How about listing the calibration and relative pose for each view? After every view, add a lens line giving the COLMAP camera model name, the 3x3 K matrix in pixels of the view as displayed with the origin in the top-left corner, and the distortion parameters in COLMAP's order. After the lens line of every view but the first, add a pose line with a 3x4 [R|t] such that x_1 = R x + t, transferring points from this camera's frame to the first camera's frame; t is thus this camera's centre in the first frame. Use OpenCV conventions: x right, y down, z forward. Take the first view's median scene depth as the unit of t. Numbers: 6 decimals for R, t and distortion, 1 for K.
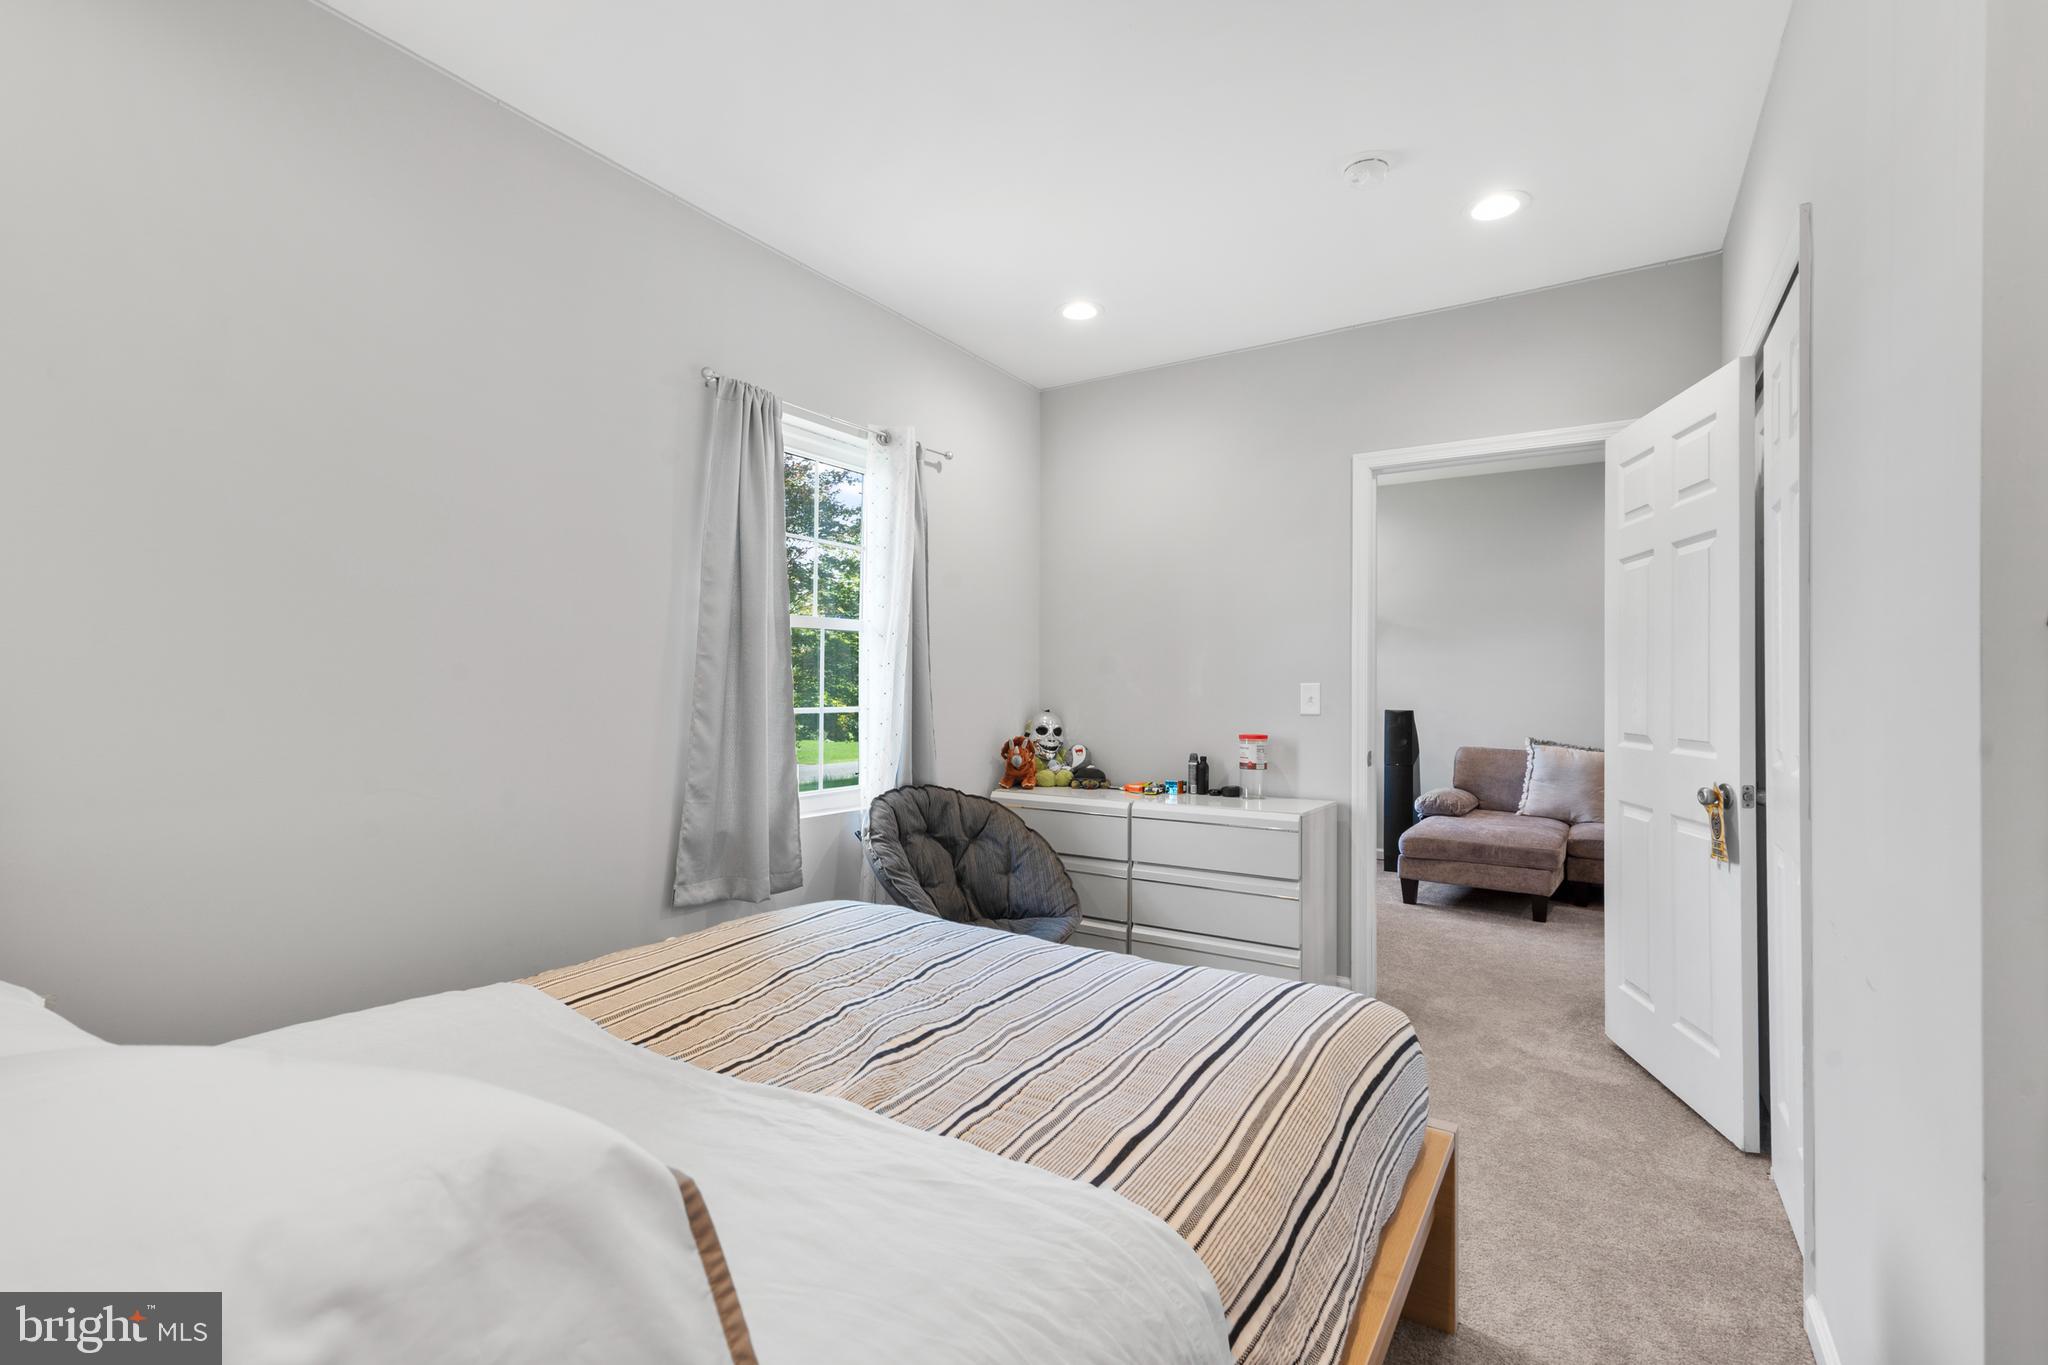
lens RADIAL K [[937.4, 0, 1024.0], [0, 937.4, 682.5], [0, 0, 1]] dist [0.001417, 0.000499]
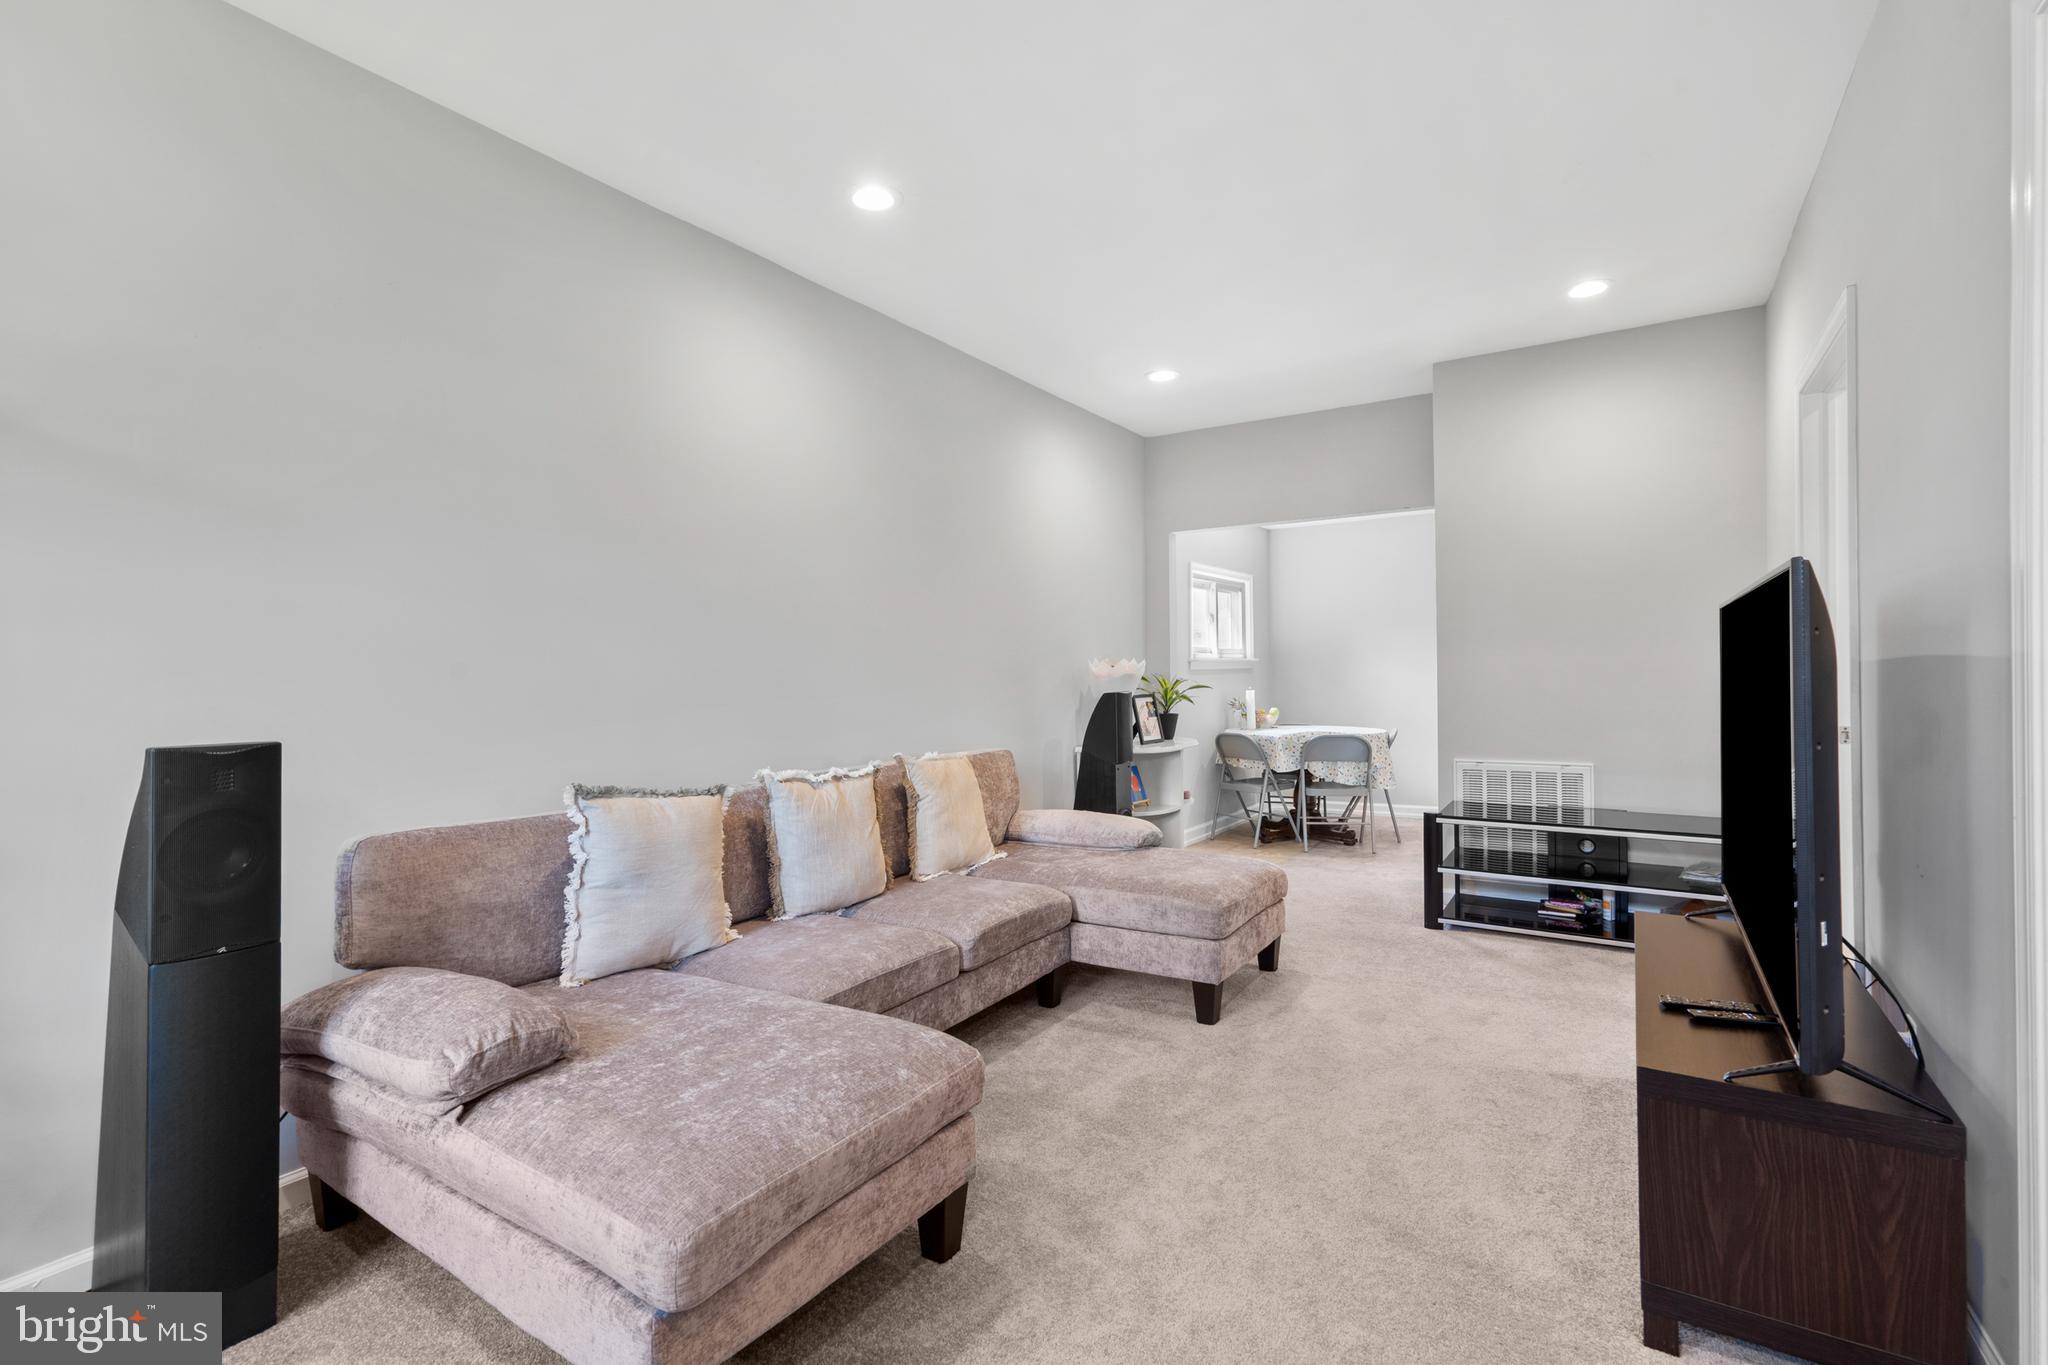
lens RADIAL K [[942.5, 0, 1028.1], [0, 942.5, 660.0], [0, 0, 1]] dist [-0.006239, 0.000730]
pose [[0.003531, 0.004144, 0.999985, 0.206299], [0.009570, 0.999945, -0.004178, 0.013266], [-0.999948, 0.009585, 0.003491, 1.243376]]
